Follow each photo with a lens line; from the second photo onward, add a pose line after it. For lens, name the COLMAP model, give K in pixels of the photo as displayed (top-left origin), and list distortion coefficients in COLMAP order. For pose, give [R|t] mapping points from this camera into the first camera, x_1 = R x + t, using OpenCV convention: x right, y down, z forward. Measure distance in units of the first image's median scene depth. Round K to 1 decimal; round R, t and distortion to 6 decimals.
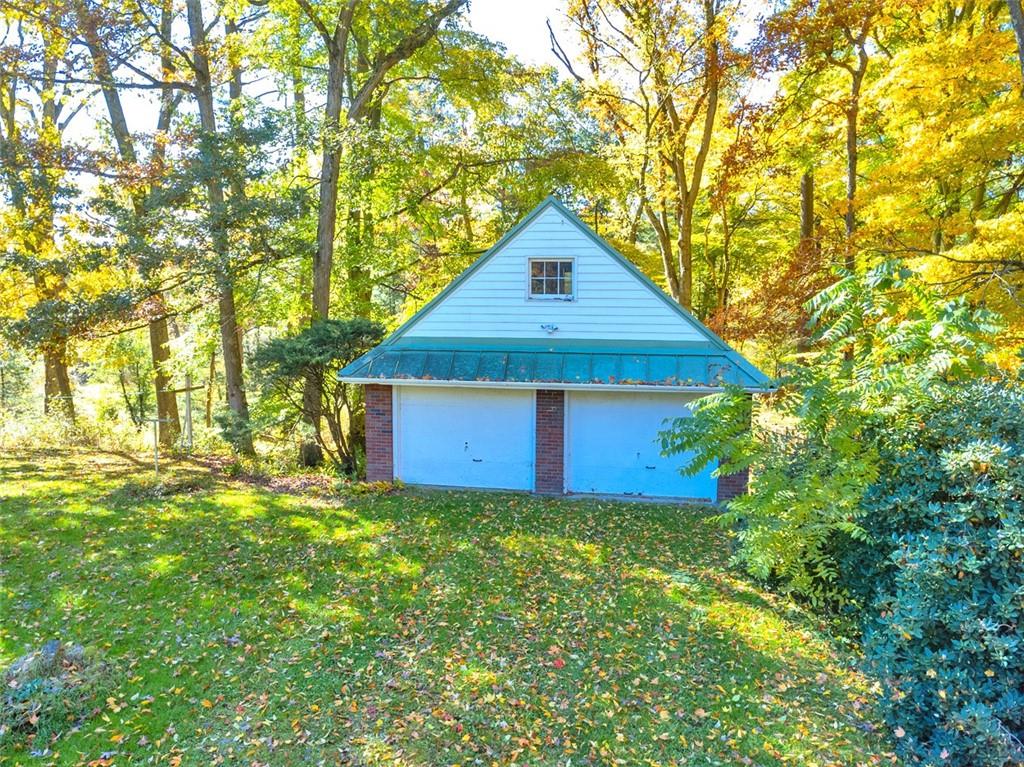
lens RADIAL K [[773.7, 0, 513.2], [0, 773.7, 368.0], [0, 0, 1]] dist [0.019138, 0.003526]
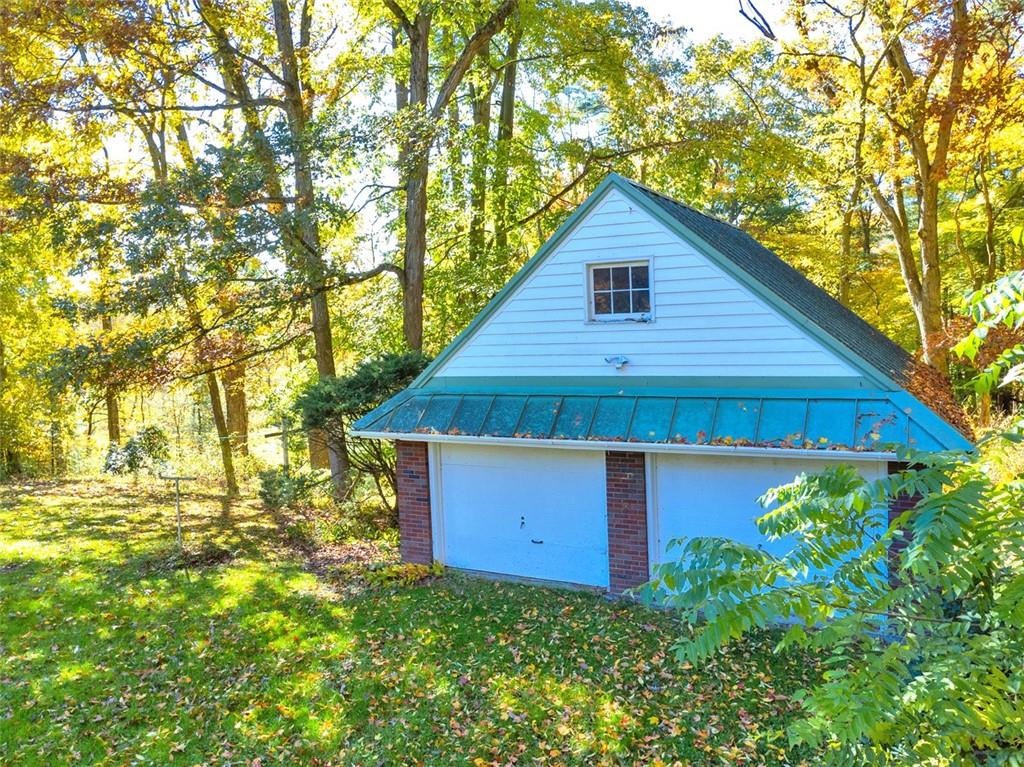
lens RADIAL K [[785.5, 0, 511.6], [0, 785.5, 376.9], [0, 0, 1]] dist [-0.006529, -0.005851]
pose [[0.942891, -0.019764, -0.332516, 0.187676], [0.015554, 0.999762, -0.015320, -0.027682], [0.332739, 0.009273, 0.942973, 0.287280]]
